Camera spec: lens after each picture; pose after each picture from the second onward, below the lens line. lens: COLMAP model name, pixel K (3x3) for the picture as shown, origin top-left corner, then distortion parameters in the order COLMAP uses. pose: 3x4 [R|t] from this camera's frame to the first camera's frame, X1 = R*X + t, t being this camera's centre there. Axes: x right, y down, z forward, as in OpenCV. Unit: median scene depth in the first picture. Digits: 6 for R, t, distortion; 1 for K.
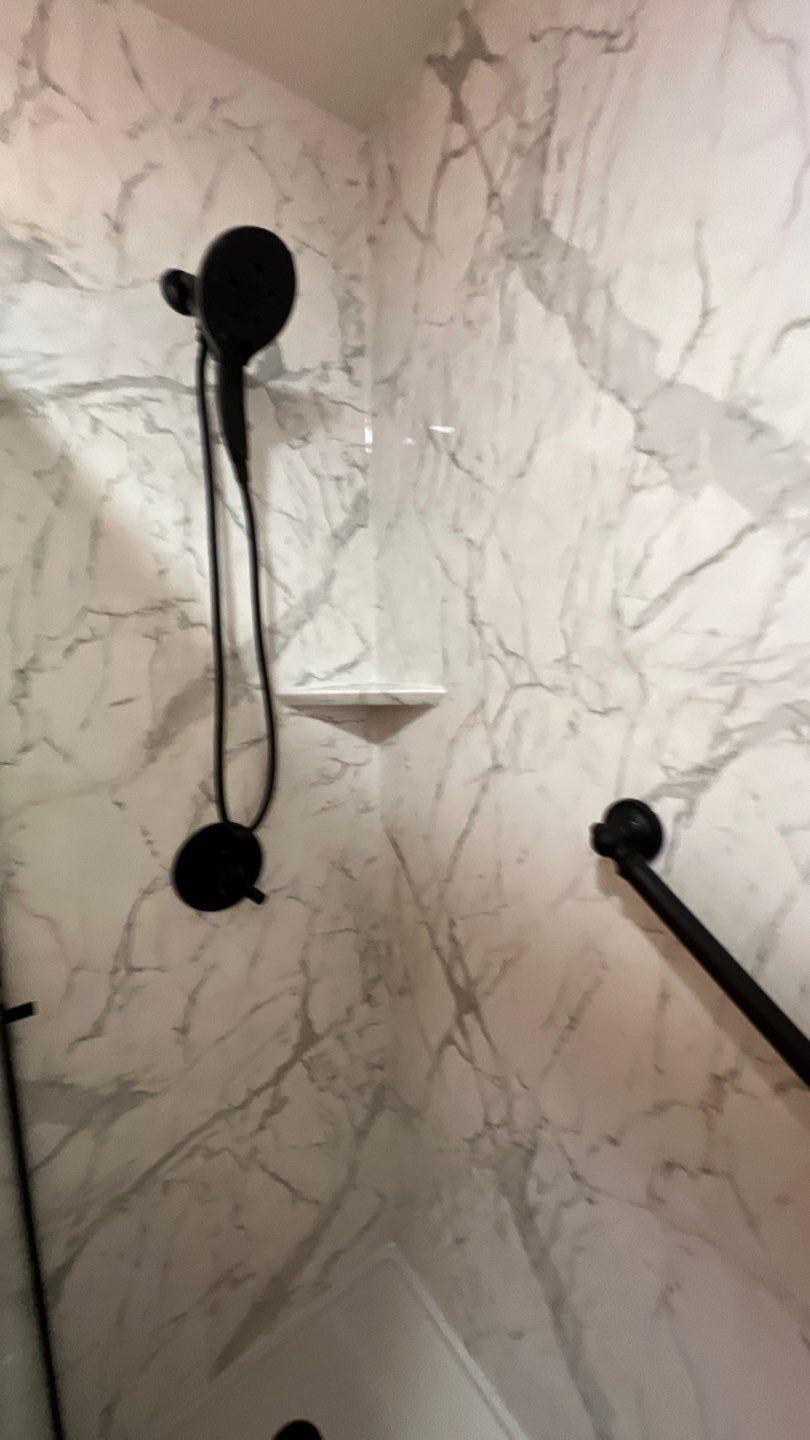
lens RADIAL K [[574.4, 0, 406.1], [0, 574.4, 718.7], [0, 0, 1]] dist [-0.000925, 0.000349]
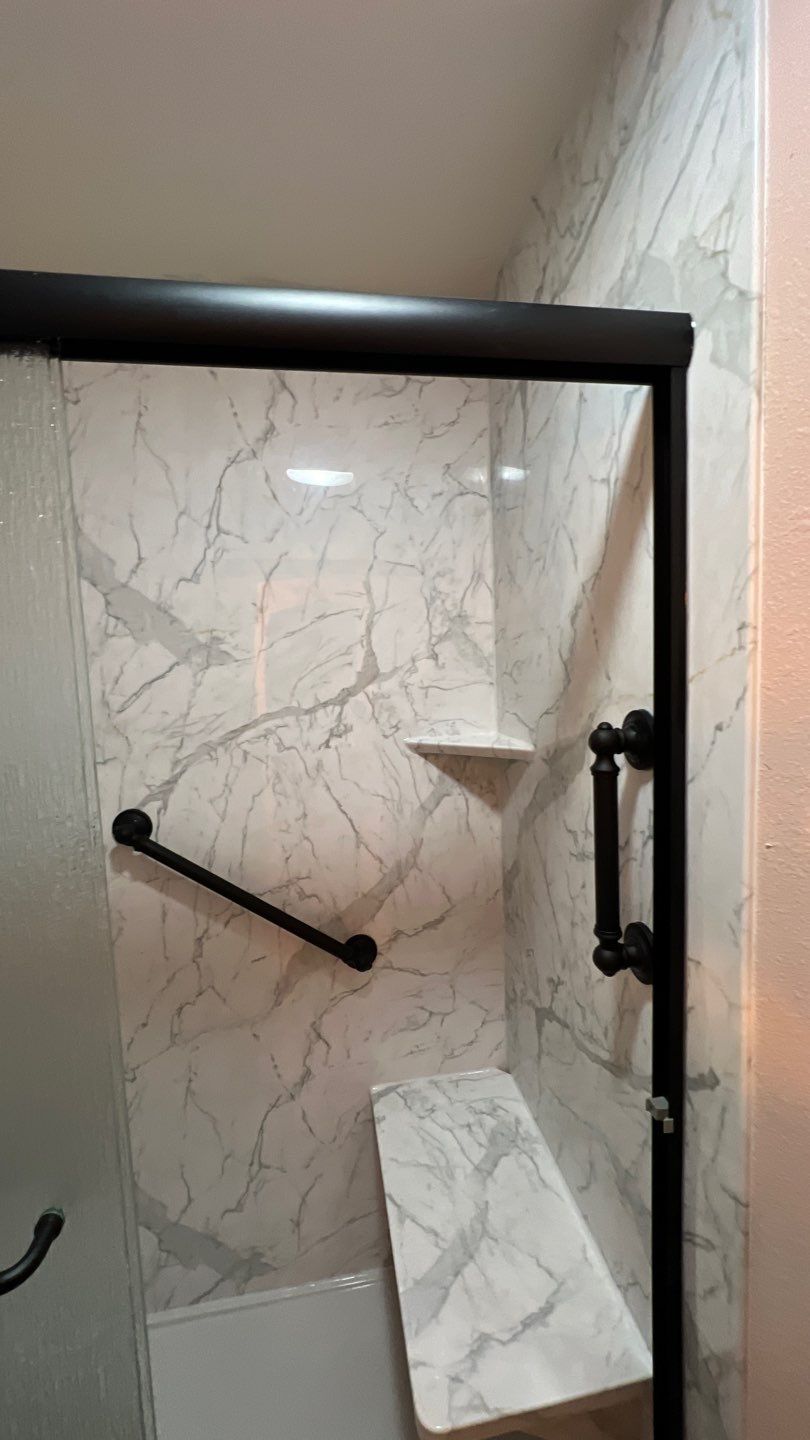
lens RADIAL K [[574.4, 0, 407.1], [0, 574.4, 718.9], [0, 0, 1]] dist [-0.000925, 0.000349]
pose [[0.464288, -0.076943, 0.882336, -0.640919], [0.158472, 0.987360, 0.002713, -0.000611], [-0.871392, 0.138566, 0.470612, -0.513160]]
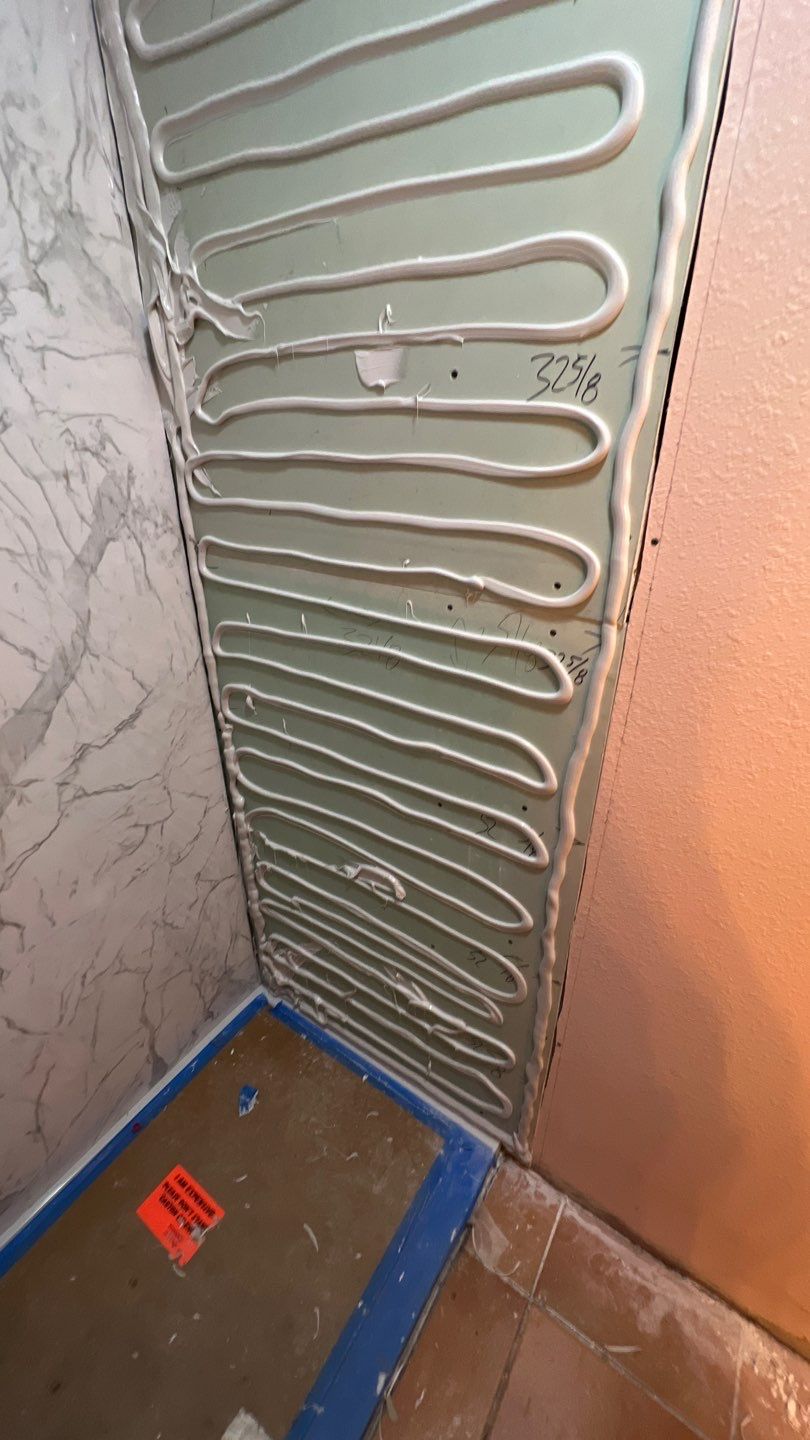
lens RADIAL K [[574.4, 0, 405.6], [0, 574.4, 717.7], [0, 0, 1]] dist [-0.000925, 0.000349]
pose [[-0.337683, -0.407736, 0.848364, -0.434081], [0.143713, 0.868406, 0.474571, 0.090909], [-0.930224, 0.282176, -0.234649, 0.024883]]
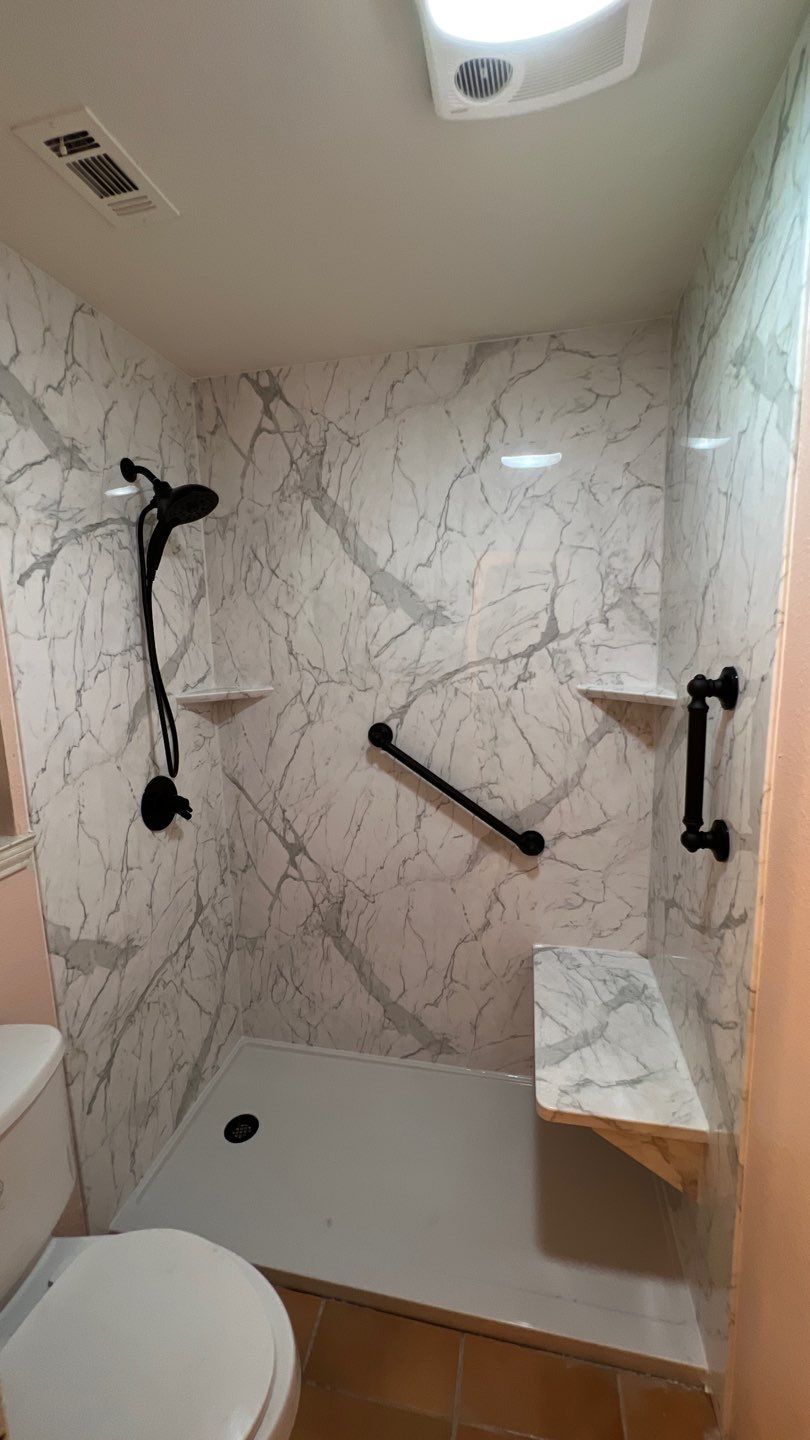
lens RADIAL K [[574.4, 0, 406.0], [0, 574.4, 718.2], [0, 0, 1]] dist [-0.000925, 0.000349]
pose [[0.752950, -0.101028, 0.650277, -1.048016], [0.105643, 0.993886, 0.032088, 0.043879], [-0.649543, 0.044536, 0.759020, -0.909673]]
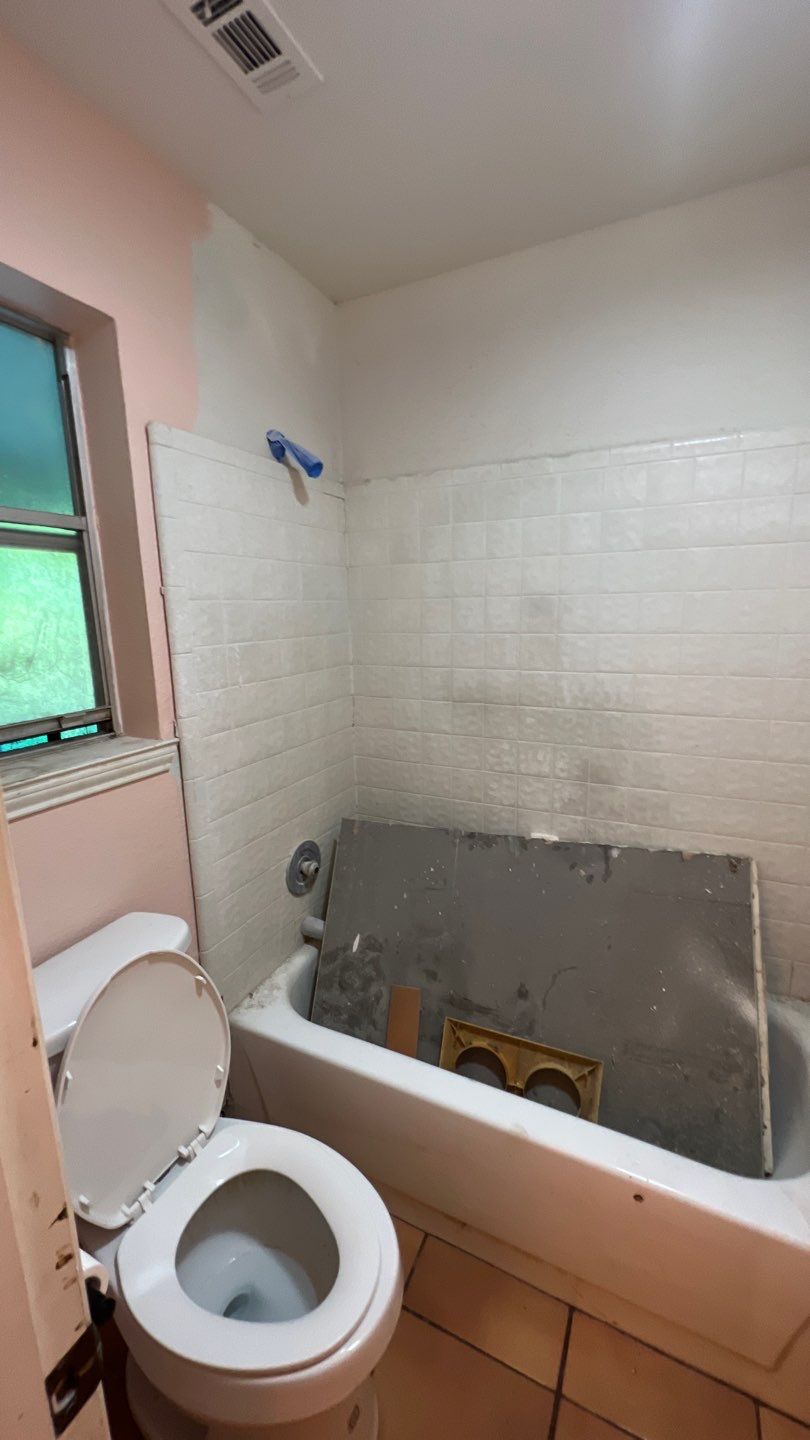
lens RADIAL K [[574.4, 0, 406.4], [0, 574.4, 718.1], [0, 0, 1]] dist [-0.000925, 0.000349]
pose [[0.888177, -0.085483, 0.451480, -0.978111], [0.069244, 0.996222, 0.052404, 0.194105], [-0.454255, -0.015281, 0.890741, -0.819793]]
